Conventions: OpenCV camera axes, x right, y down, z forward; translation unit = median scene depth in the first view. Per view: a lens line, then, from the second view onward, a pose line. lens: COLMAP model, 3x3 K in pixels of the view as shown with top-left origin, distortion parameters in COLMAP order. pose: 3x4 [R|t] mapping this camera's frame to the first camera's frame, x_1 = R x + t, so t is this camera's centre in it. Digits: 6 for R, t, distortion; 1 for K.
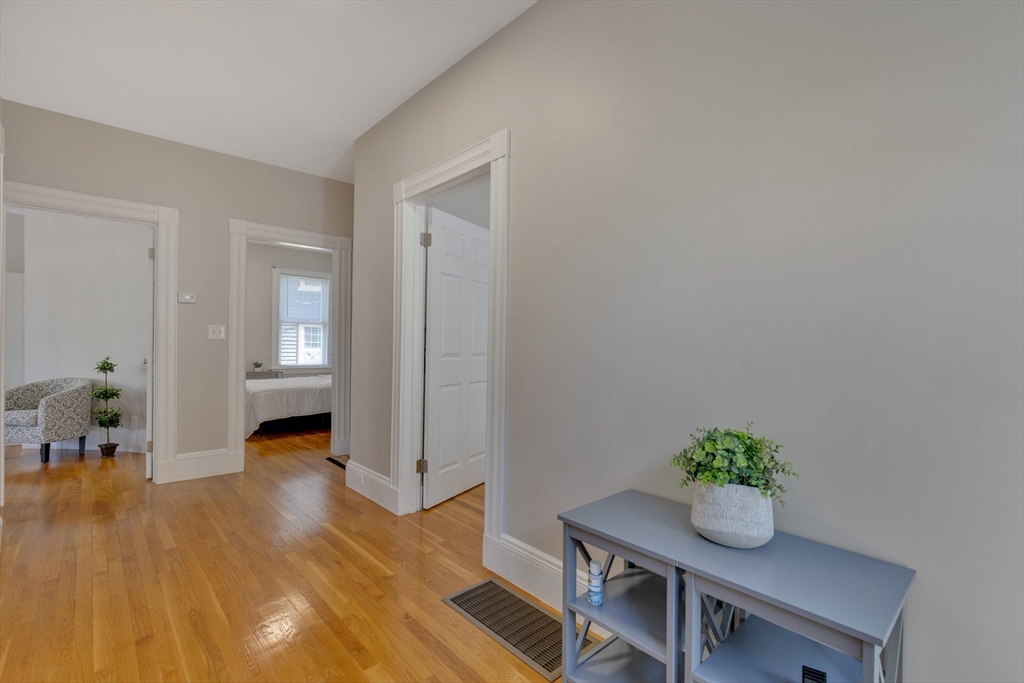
lens RADIAL K [[456.8, 0, 512.0], [0, 456.8, 341.5], [0, 0, 1]] dist [0.002507, 0.000094]
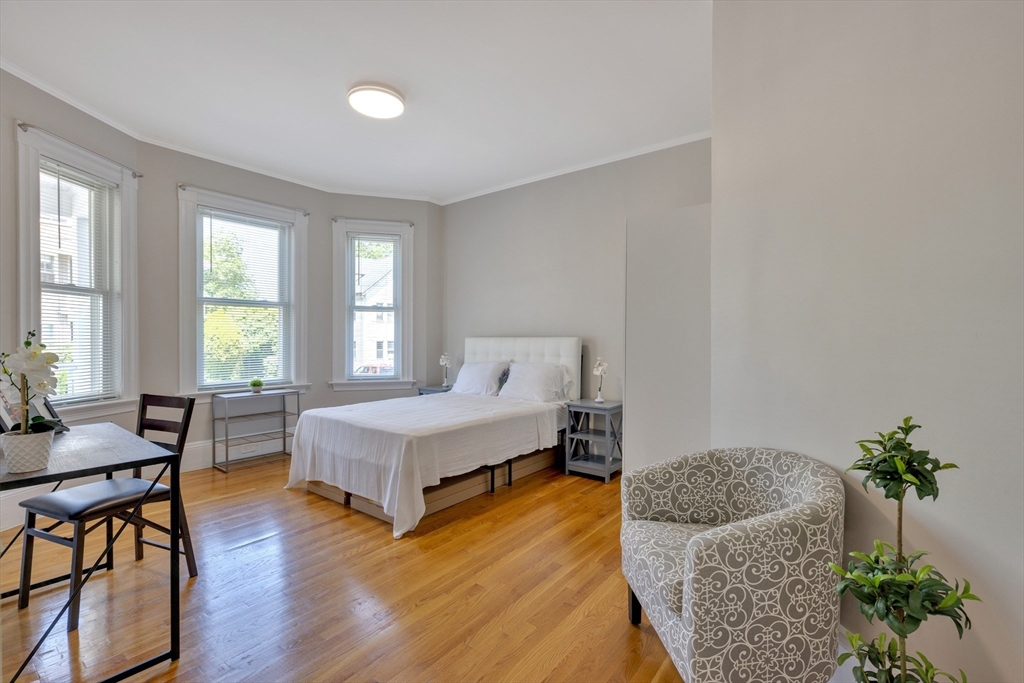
lens RADIAL K [[432.7, 0, 507.3], [0, 432.7, 339.6], [0, 0, 1]] dist [-0.020492, 0.000099]
pose [[0.143085, -0.017504, -0.989556, -0.714073], [-0.001773, 0.999837, -0.017942, -0.000666], [0.989709, 0.004322, 0.143031, 0.787547]]
